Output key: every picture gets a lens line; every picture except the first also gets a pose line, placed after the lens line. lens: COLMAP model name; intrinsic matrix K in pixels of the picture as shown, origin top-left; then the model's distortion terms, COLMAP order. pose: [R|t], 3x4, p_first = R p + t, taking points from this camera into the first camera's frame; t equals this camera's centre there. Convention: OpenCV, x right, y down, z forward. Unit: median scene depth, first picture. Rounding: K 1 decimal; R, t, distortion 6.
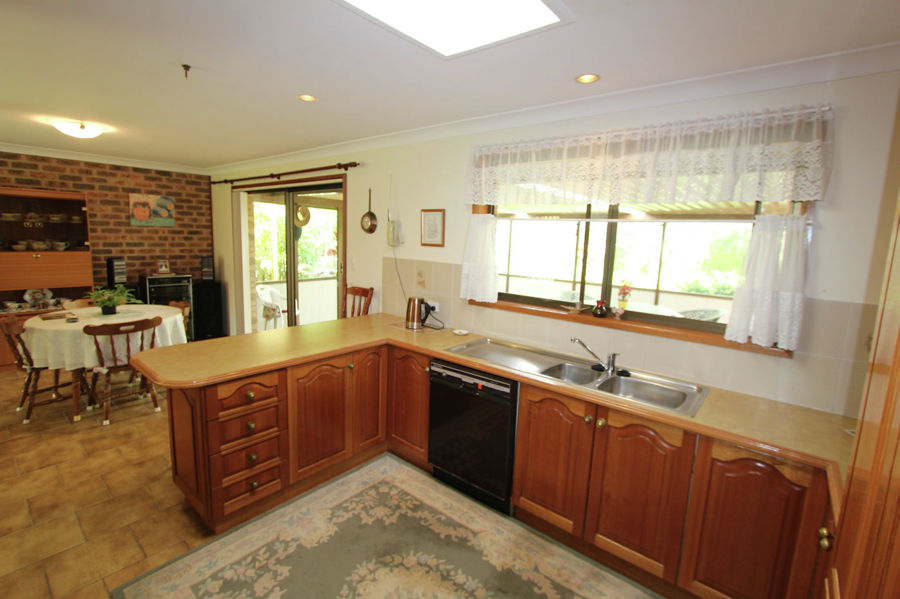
lens RADIAL K [[417.2, 0, 450.4], [0, 417.2, 297.3], [0, 0, 1]] dist [-0.017677, -0.000277]
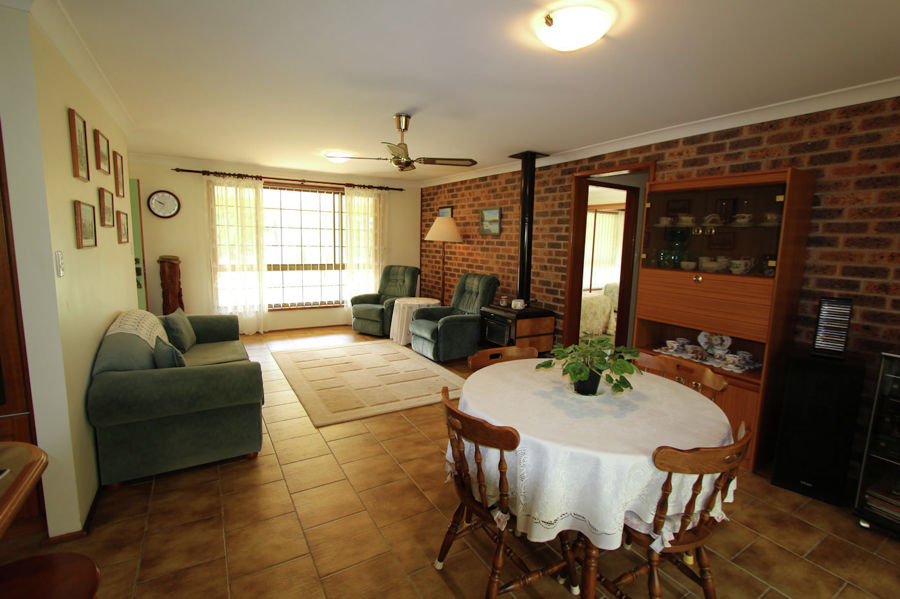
lens RADIAL K [[417.2, 0, 451.3], [0, 417.2, 296.5], [0, 0, 1]] dist [-0.017677, -0.000277]
pose [[-0.319956, 0.079342, -0.944104, -0.229770], [-0.177061, 0.973923, 0.141854, -0.086369], [0.930740, 0.212551, -0.297564, 0.733280]]
